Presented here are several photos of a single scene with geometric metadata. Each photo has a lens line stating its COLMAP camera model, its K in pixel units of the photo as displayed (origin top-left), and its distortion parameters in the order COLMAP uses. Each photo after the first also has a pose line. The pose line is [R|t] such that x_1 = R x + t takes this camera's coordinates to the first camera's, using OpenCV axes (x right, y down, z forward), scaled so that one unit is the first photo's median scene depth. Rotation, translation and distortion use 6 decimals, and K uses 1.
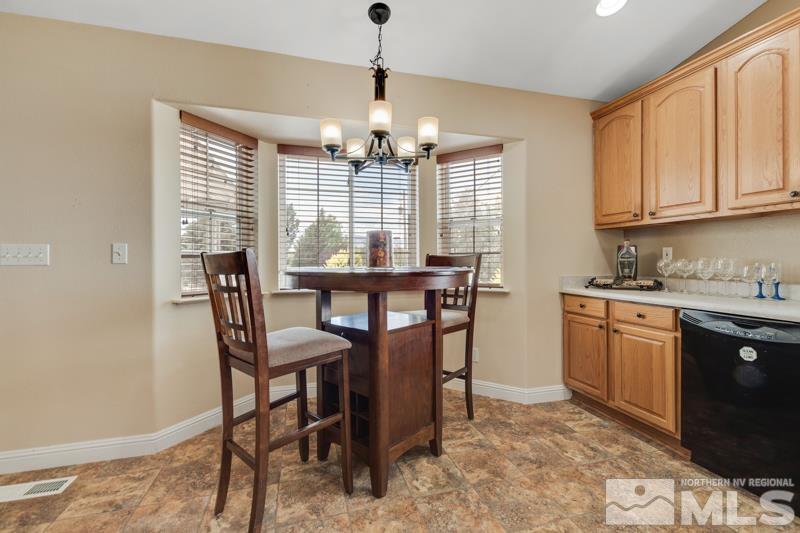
lens RADIAL K [[351.3, 0, 404.5], [0, 351.3, 260.2], [0, 0, 1]] dist [-0.000447, -0.000157]
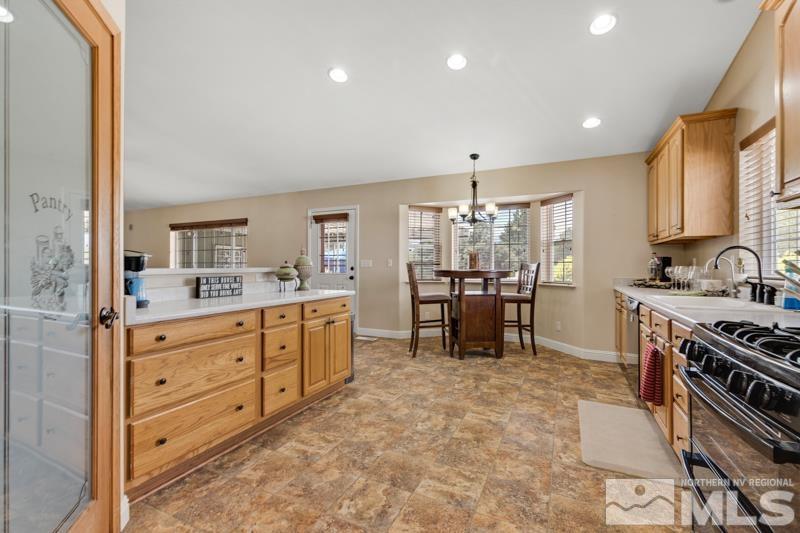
lens RADIAL K [[346.5, 0, 401.4], [0, 346.5, 265.6], [0, 0, 1]] dist [0.000483, -0.000722]
pose [[0.752906, 0.005652, -0.658103, 1.010120], [-0.005090, 0.999983, 0.002765, -0.007457], [0.658108, 0.001268, 0.752922, -0.944011]]
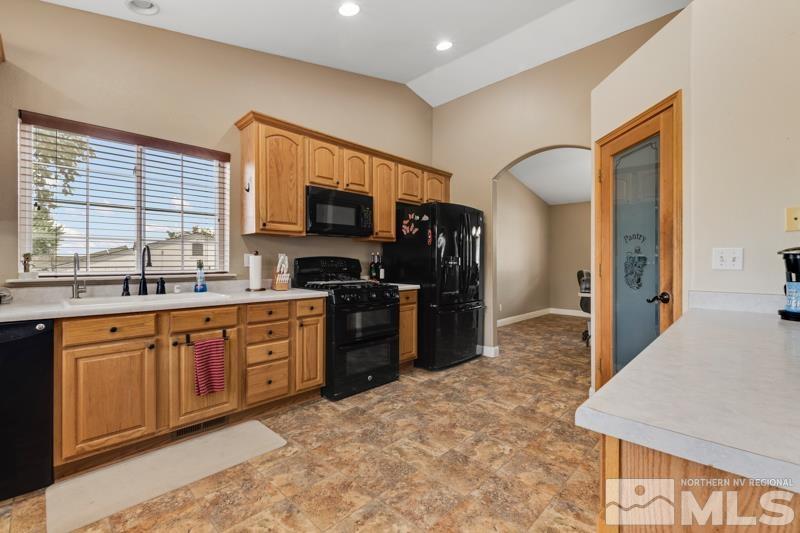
lens RADIAL K [[346.5, 0, 401.4], [0, 346.5, 265.6], [0, 0, 1]] dist [0.000483, -0.000722]
pose [[-0.499635, -0.003063, 0.866231, -0.331734], [-0.000643, 0.999995, 0.003165, -0.004987], [-0.866236, 0.001024, -0.499635, 0.347010]]
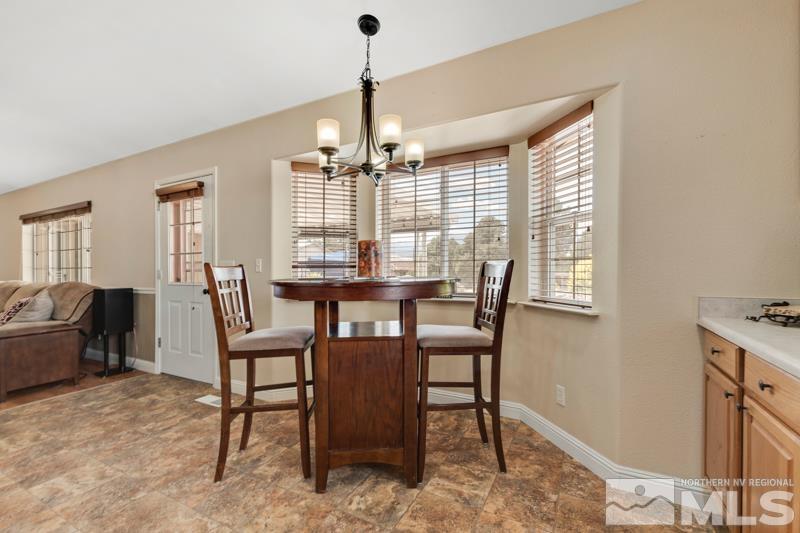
lens RADIAL K [[350.0, 0, 402.5], [0, 350.0, 267.8], [0, 0, 1]] dist [0.001375, -0.000075]
pose [[0.711797, -0.005333, -0.702365, 0.695557], [0.007380, 0.999973, -0.000113, -0.004082], [0.702347, -0.005103, 0.711817, 0.343816]]
